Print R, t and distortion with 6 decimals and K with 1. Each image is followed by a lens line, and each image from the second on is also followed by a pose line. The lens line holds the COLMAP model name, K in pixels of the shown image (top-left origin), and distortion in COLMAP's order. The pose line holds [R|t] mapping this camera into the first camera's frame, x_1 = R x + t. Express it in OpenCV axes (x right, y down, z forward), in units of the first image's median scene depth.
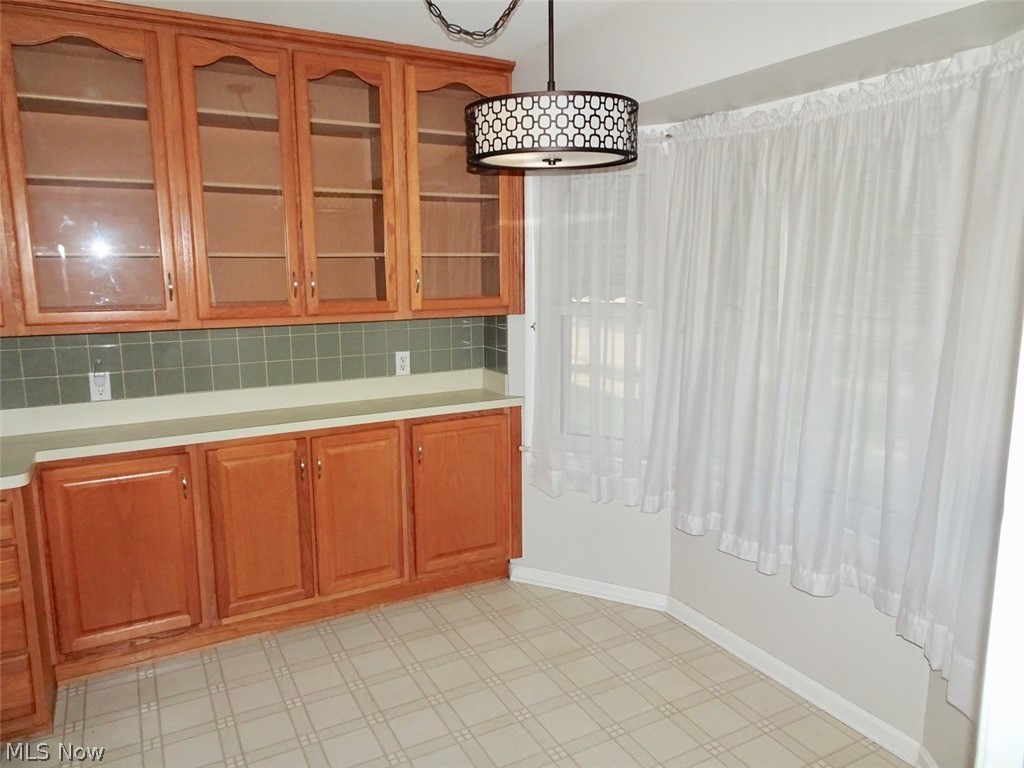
lens RADIAL K [[731.7, 0, 512.0], [0, 731.7, 384.0], [0, 0, 1]] dist [0.063288, -0.001457]
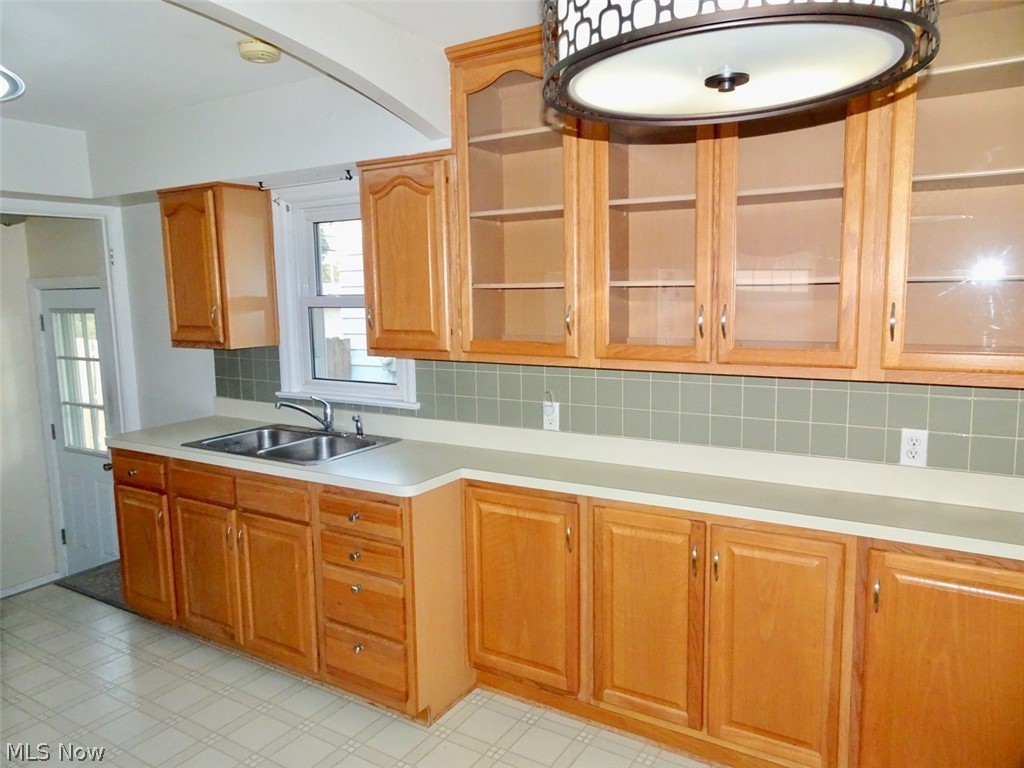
lens RADIAL K [[745.3, 0, 512.0], [0, 745.3, 384.0], [0, 0, 1]] dist [0.000271, -0.001250]
pose [[0.490059, 0.110601, -0.864644, 0.271783], [-0.134906, 0.989590, 0.050123, -0.079859], [0.861187, 0.092082, 0.499878, 0.434992]]
